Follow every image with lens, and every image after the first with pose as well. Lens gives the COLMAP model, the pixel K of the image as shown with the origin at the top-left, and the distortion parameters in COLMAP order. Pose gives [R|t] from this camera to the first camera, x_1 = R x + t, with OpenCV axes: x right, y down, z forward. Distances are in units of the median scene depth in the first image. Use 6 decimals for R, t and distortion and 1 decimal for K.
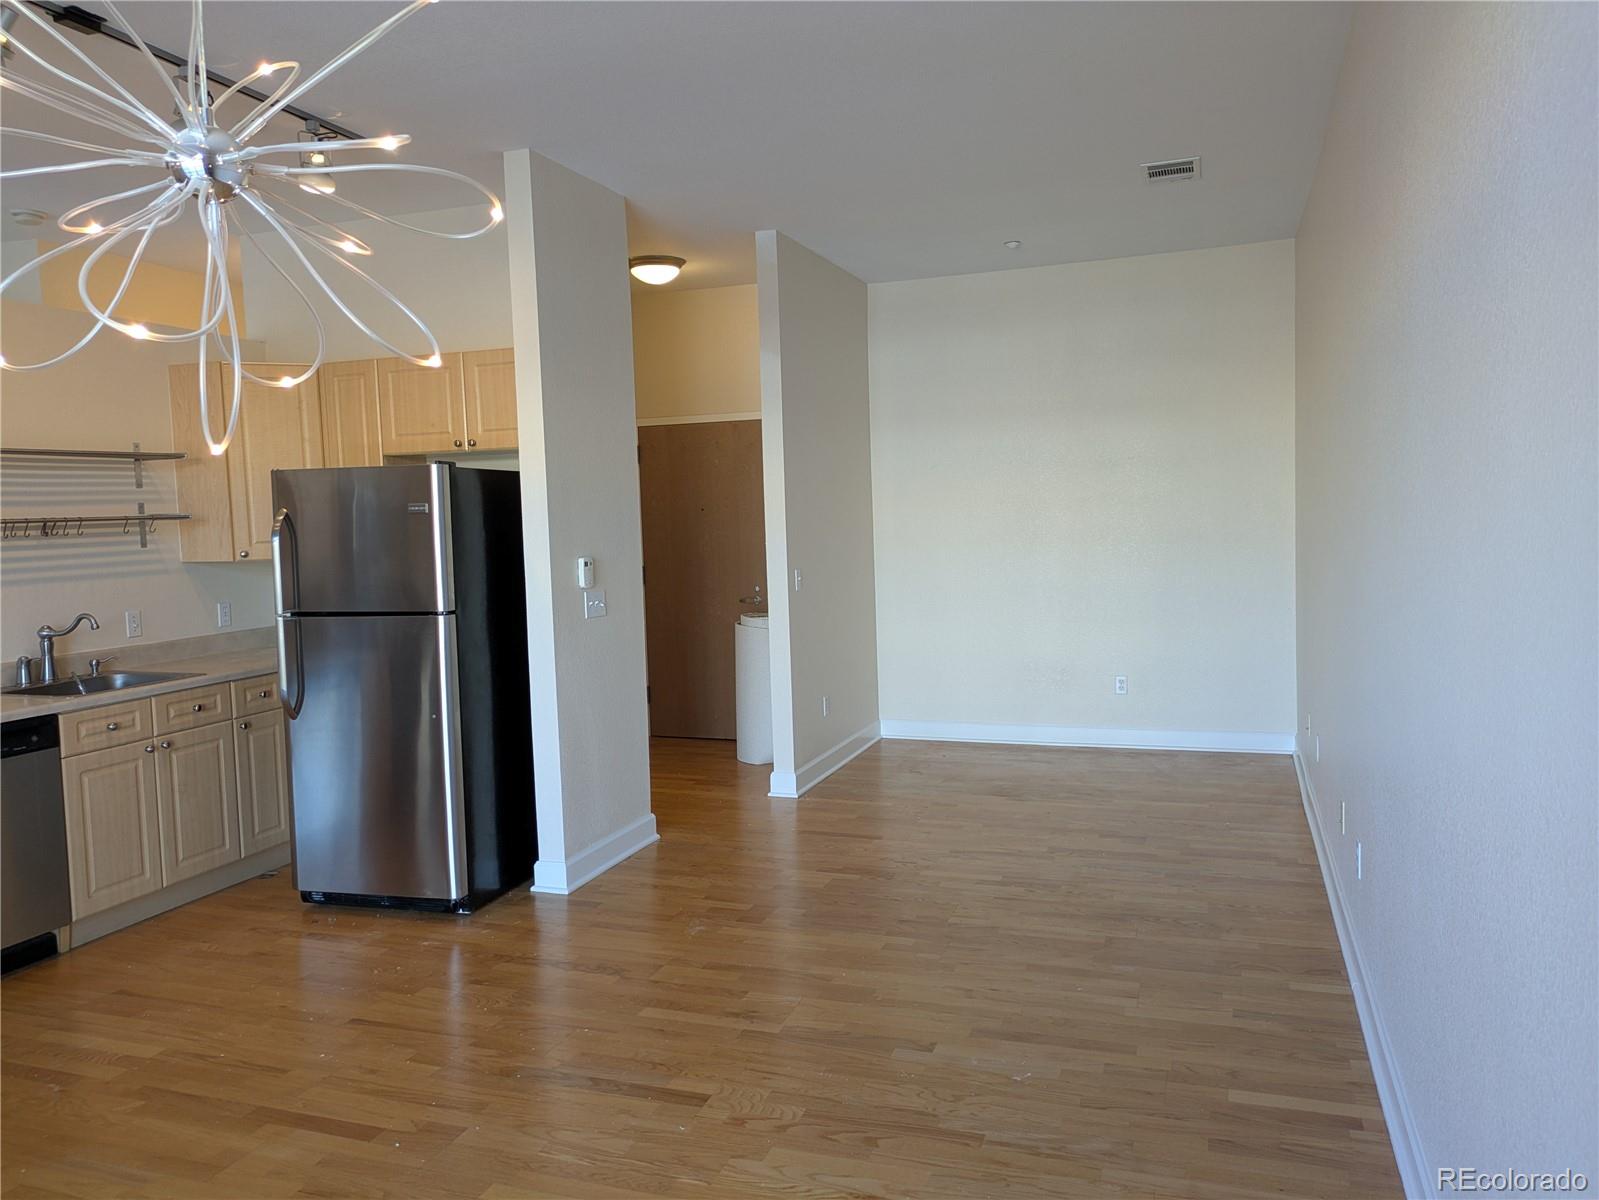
lens RADIAL K [[1176.1, 0, 794.4], [0, 1176.1, 590.7], [0, 0, 1]] dist [0.054708, -0.038986]
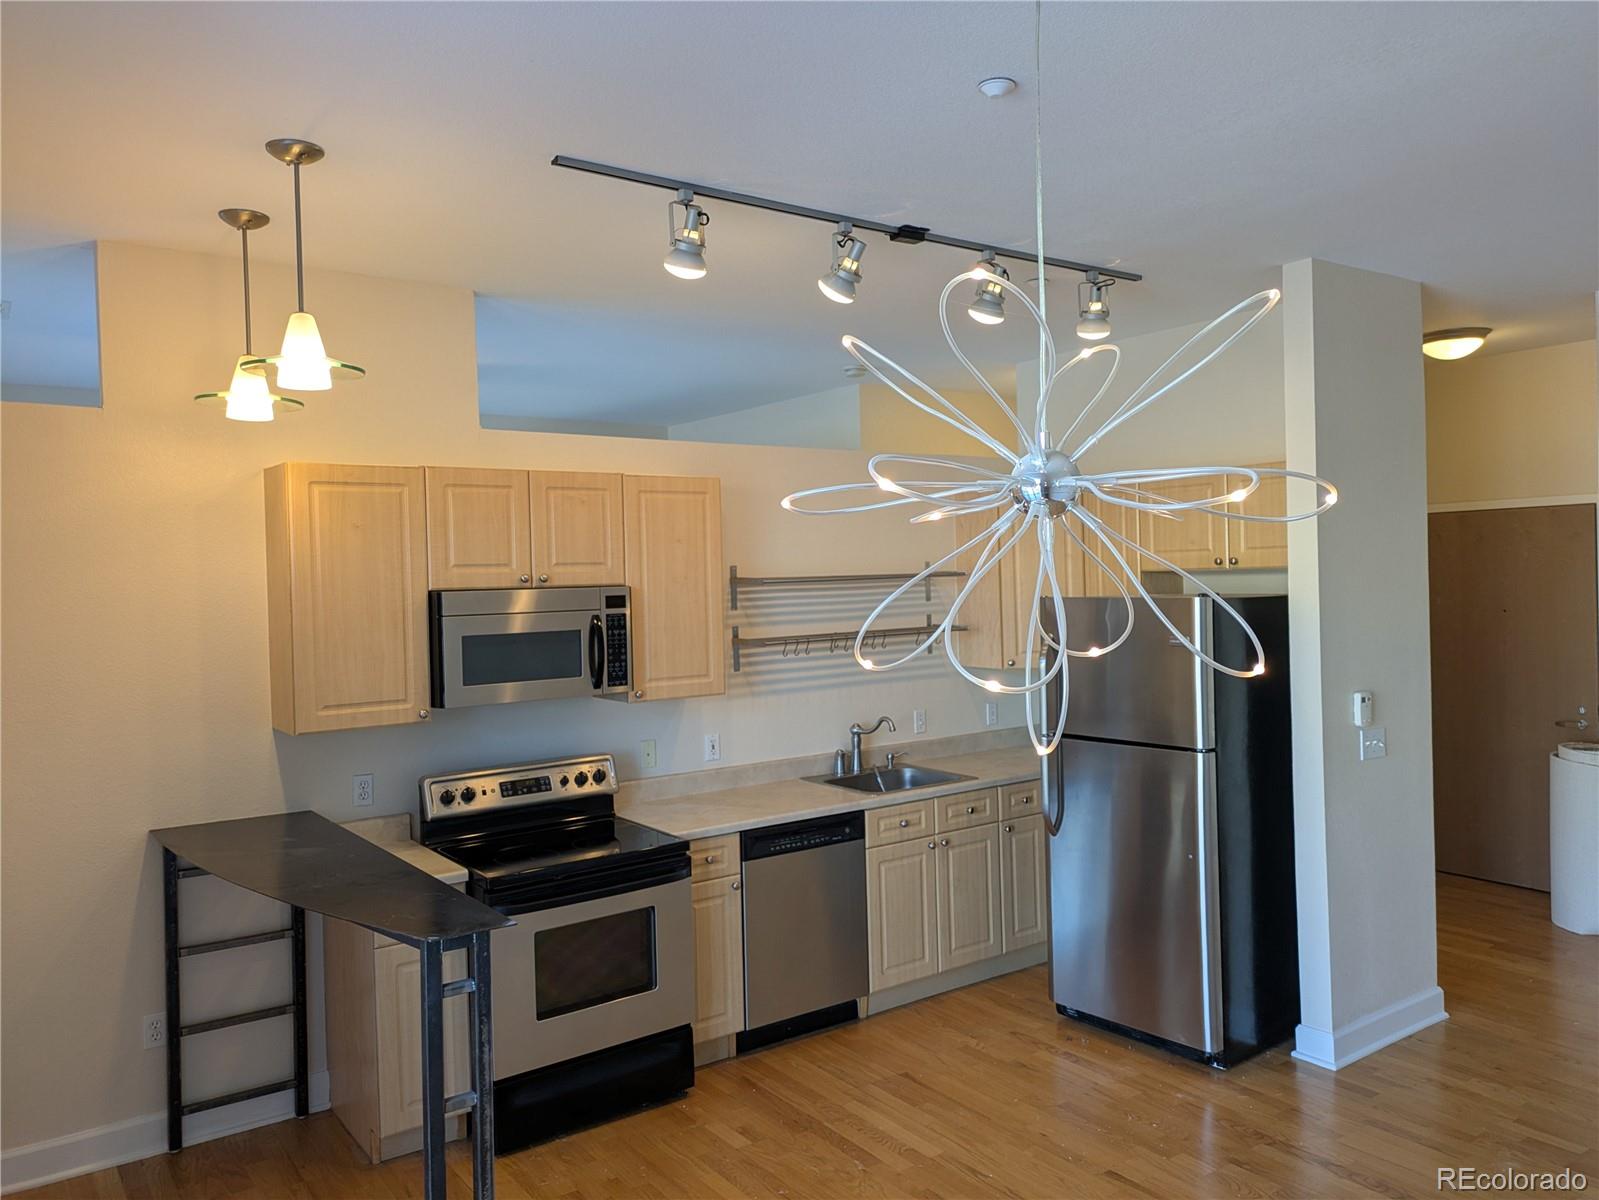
lens RADIAL K [[1176.1, 0, 799.6], [0, 1176.1, 591.6], [0, 0, 1]] dist [0.054708, -0.038986]
pose [[0.826869, 0.016210, -0.562161, -0.025678], [-0.037214, 0.998971, -0.025933, -0.070098], [0.561162, 0.042364, 0.826621, 0.007406]]
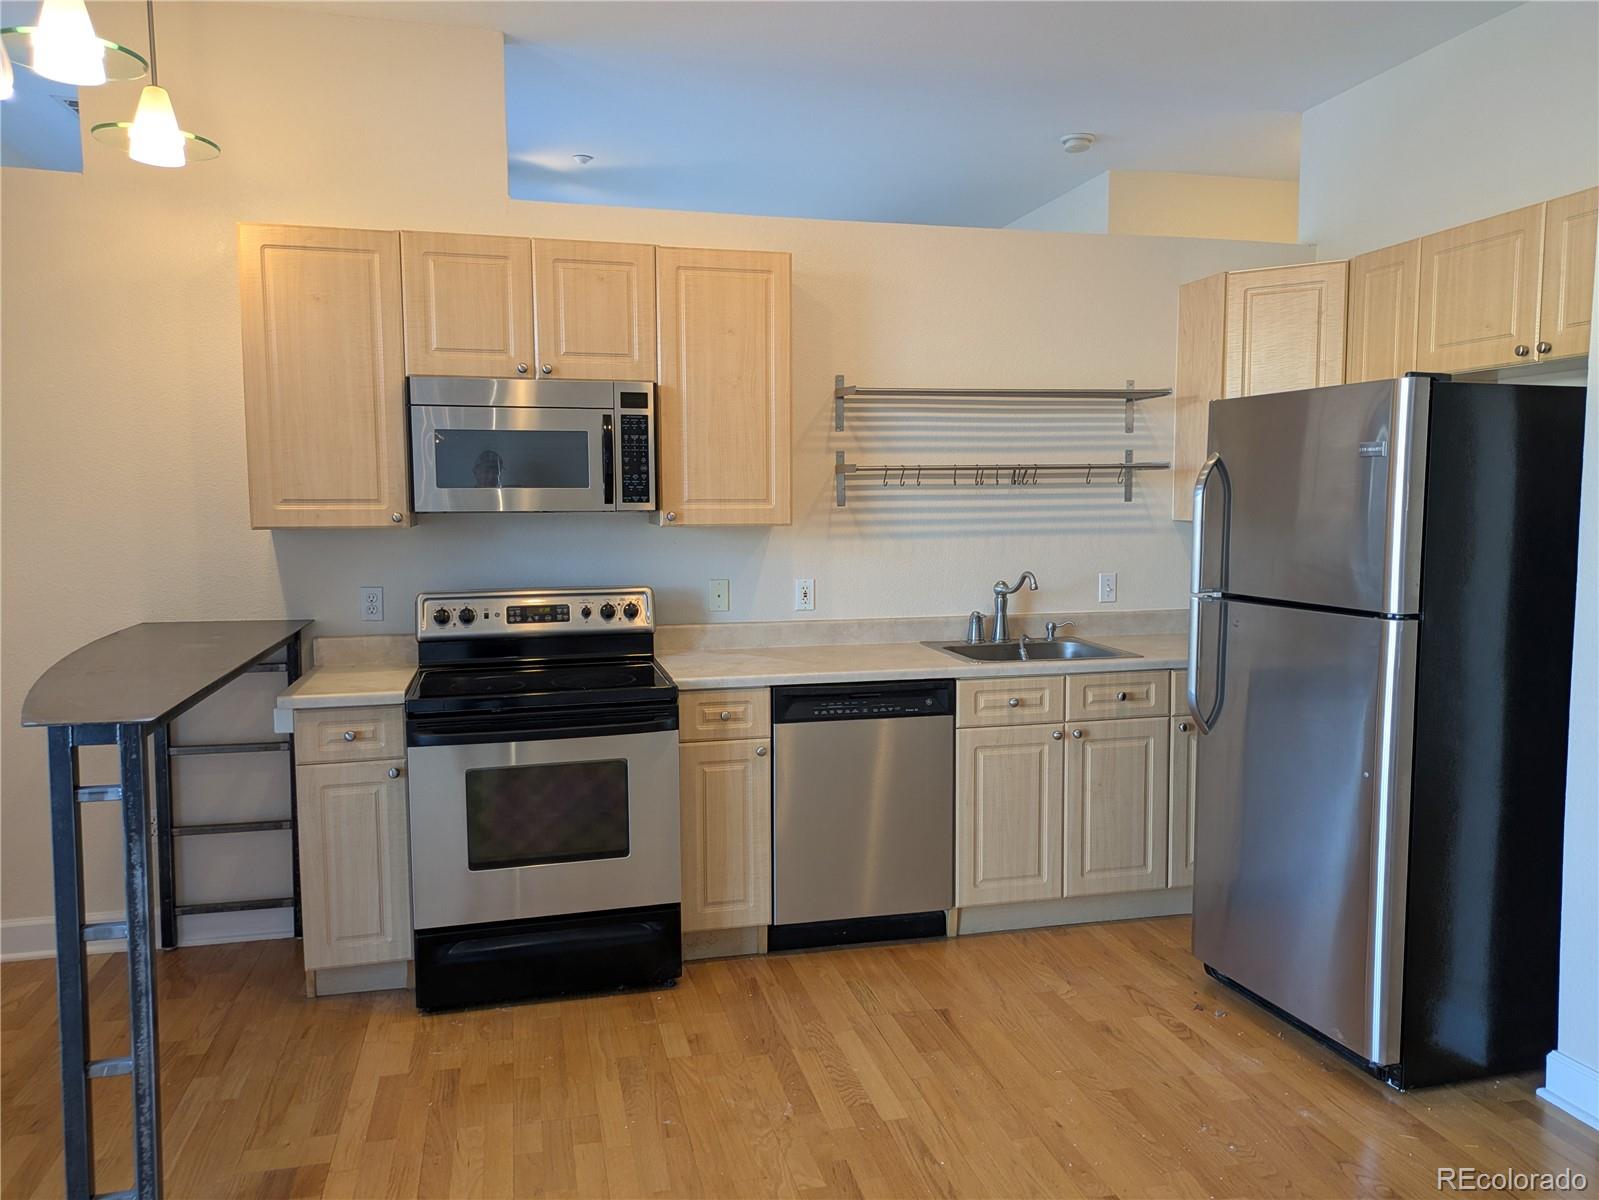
lens RADIAL K [[1176.1, 0, 804.5], [0, 1176.1, 597.9], [0, 0, 1]] dist [0.054708, -0.038986]
pose [[0.560116, 0.100044, -0.822351, 0.044426], [-0.069456, 0.994857, 0.073723, -0.014974], [0.825497, 0.015824, 0.564184, 0.363414]]
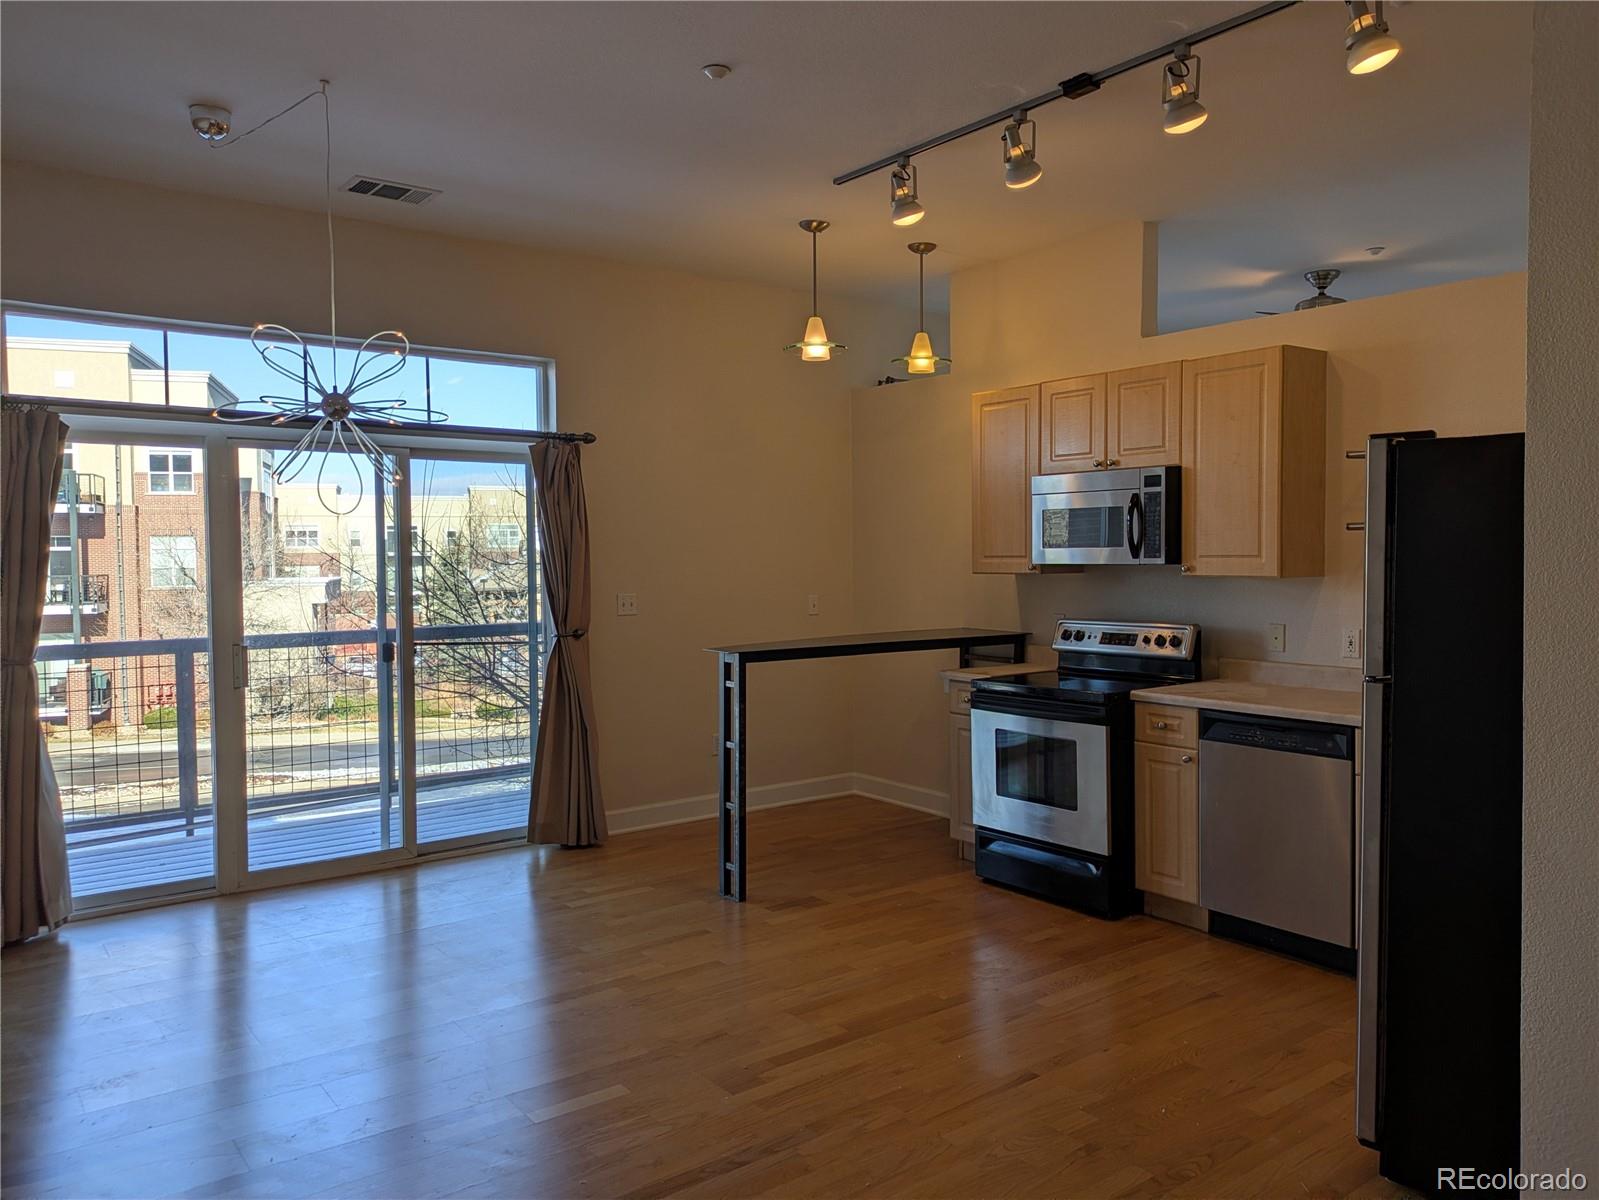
lens RADIAL K [[1176.1, 0, 828.0], [0, 1176.1, 593.3], [0, 0, 1]] dist [0.054708, -0.038986]
pose [[-0.528627, 0.063956, -0.846441, 0.366172], [-0.034138, 0.994749, 0.096482, -0.073226], [0.848167, 0.079899, -0.523668, 1.030167]]
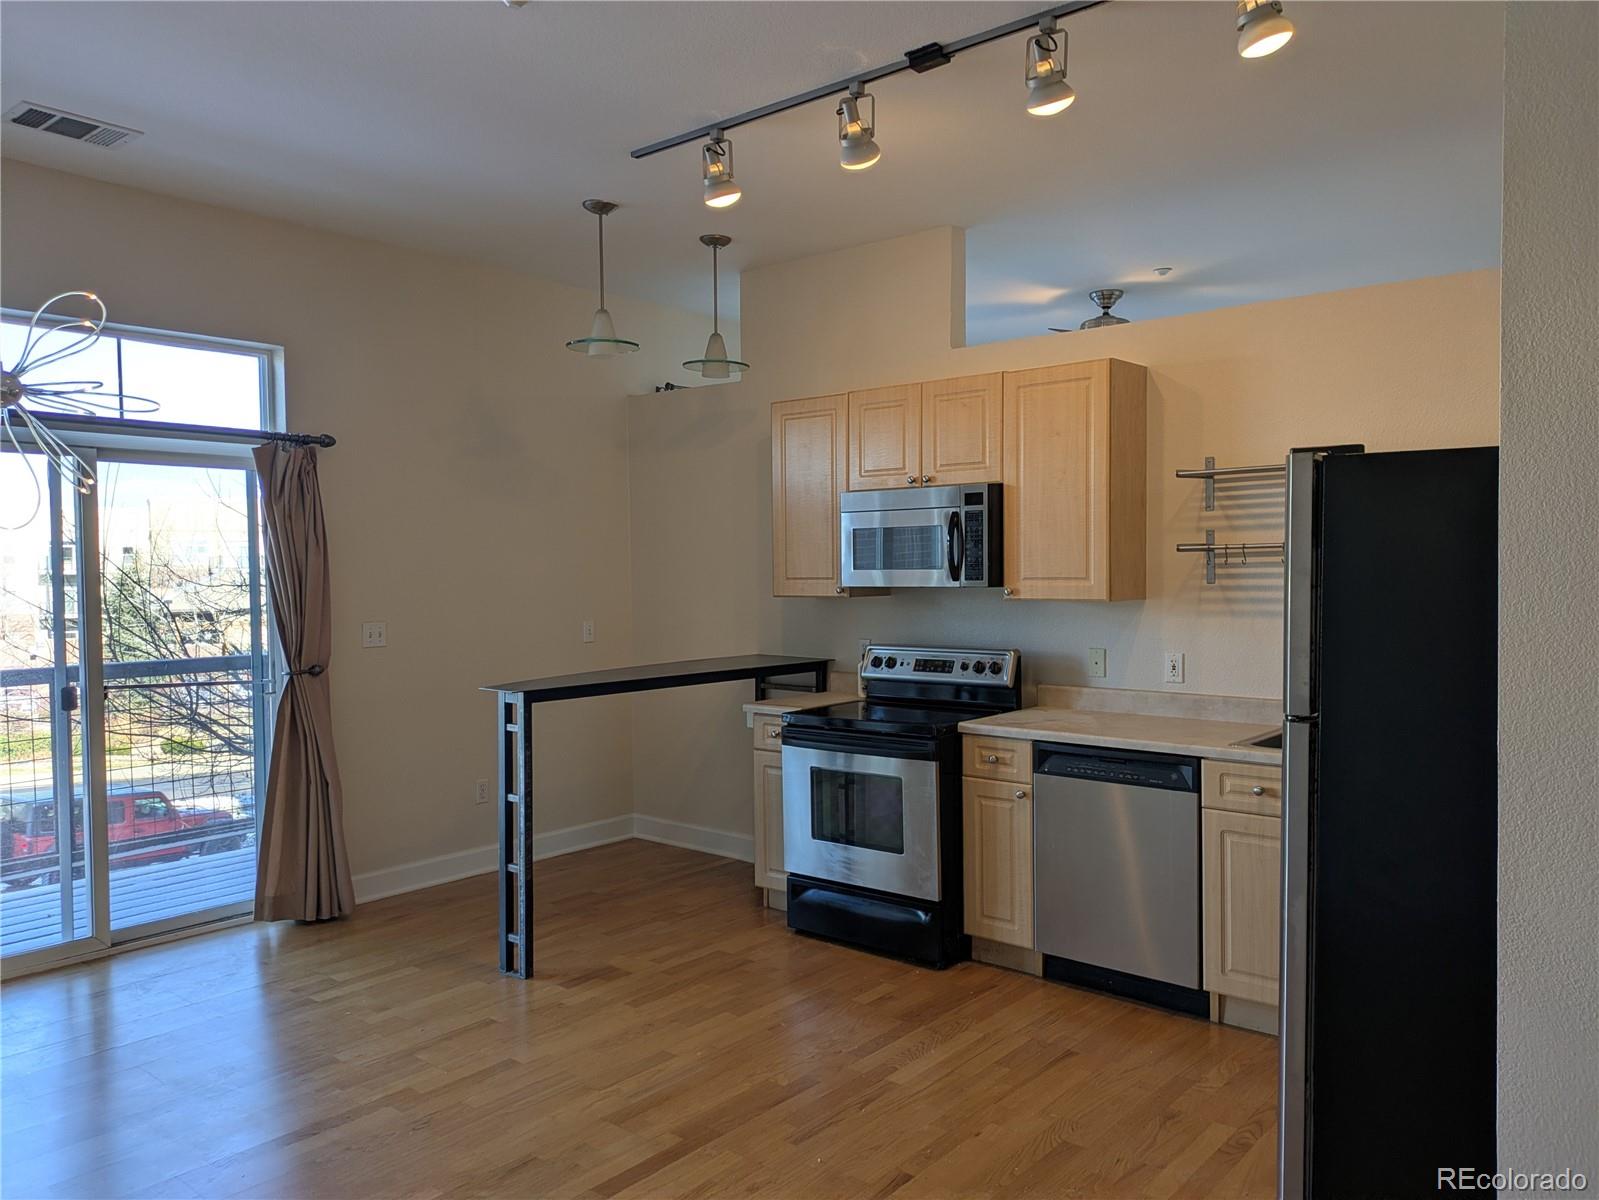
lens RADIAL K [[1176.1, 0, 803.7], [0, 1176.1, 607.9], [0, 0, 1]] dist [0.054708, -0.038986]
pose [[-0.341974, 0.065983, -0.937390, 0.298715], [-0.044283, 0.995292, 0.086214, -0.068812], [0.938665, 0.070993, -0.337443, 0.922063]]
